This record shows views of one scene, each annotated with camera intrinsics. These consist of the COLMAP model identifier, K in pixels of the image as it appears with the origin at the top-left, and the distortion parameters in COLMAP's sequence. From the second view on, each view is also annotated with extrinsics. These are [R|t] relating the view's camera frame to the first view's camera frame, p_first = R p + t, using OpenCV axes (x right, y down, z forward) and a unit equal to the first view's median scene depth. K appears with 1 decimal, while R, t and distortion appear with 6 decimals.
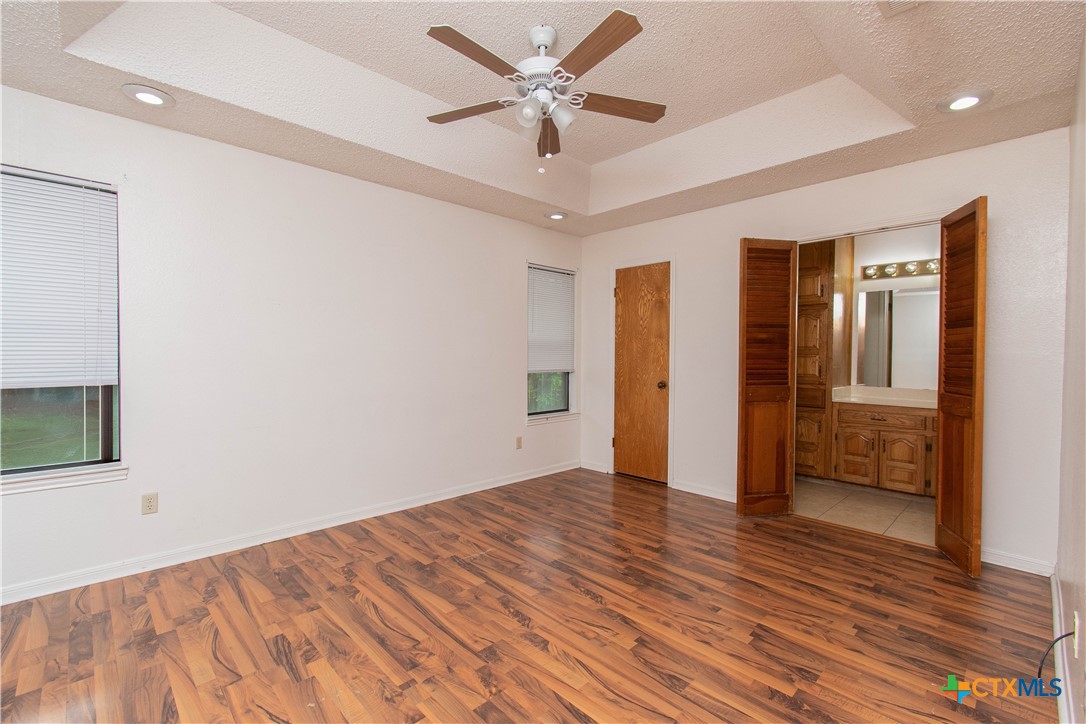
lens RADIAL K [[478.7, 0, 543.0], [0, 478.7, 360.8], [0, 0, 1]] dist [0.003985, -0.002430]
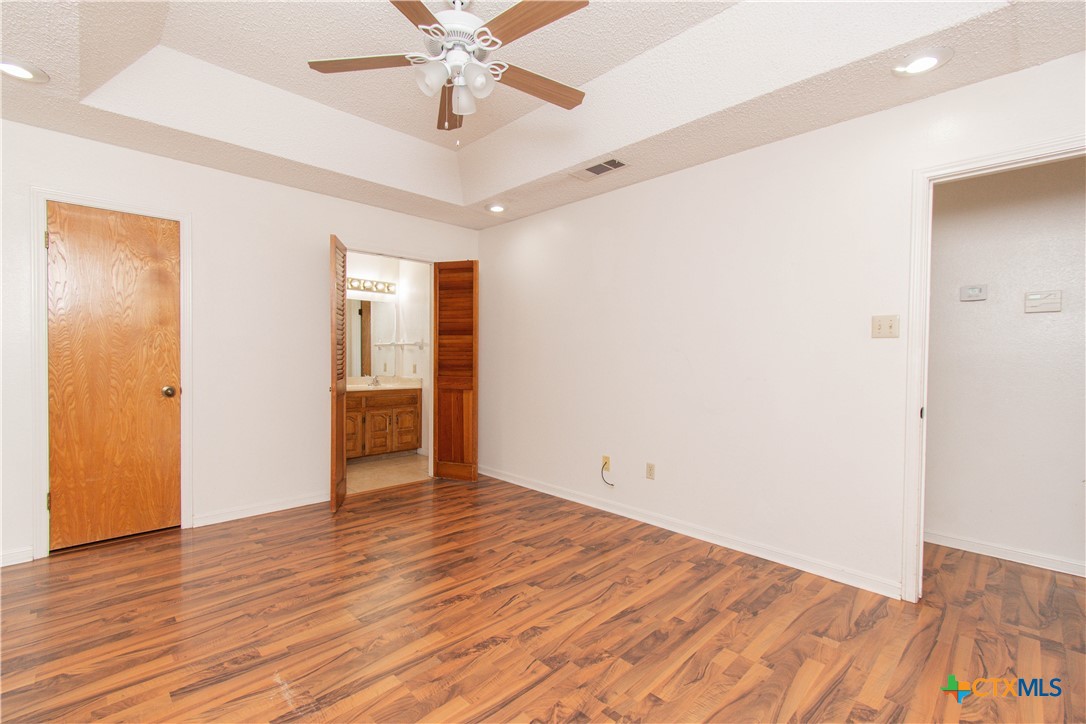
lens RADIAL K [[478.7, 0, 538.9], [0, 478.7, 365.2], [0, 0, 1]] dist [0.003985, -0.002430]
pose [[-0.009034, -0.029884, 0.999513, -0.909850], [0.000063, 0.999553, 0.029885, -0.020865], [-0.999959, 0.000333, -0.009028, 0.880288]]
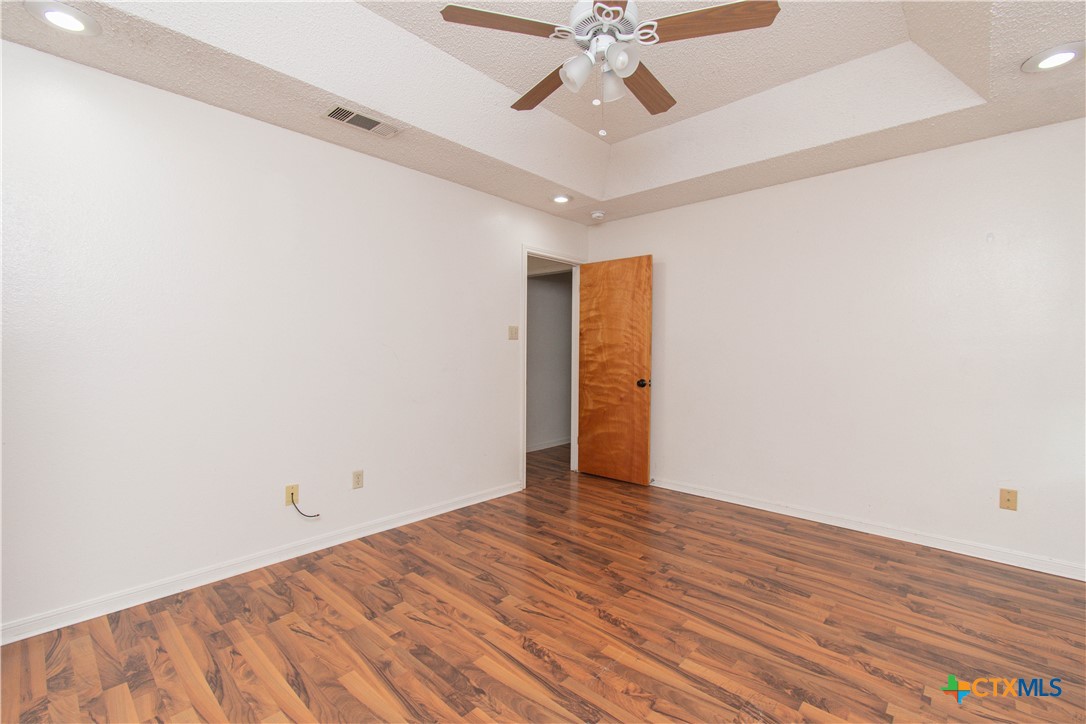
lens RADIAL K [[478.7, 0, 551.9], [0, 478.7, 355.5], [0, 0, 1]] dist [0.003985, -0.002430]
pose [[-0.997165, -0.012086, -0.074274, 0.146855], [-0.013531, 0.999728, 0.018982, -0.021994], [0.074024, 0.019934, -0.997057, 1.892114]]
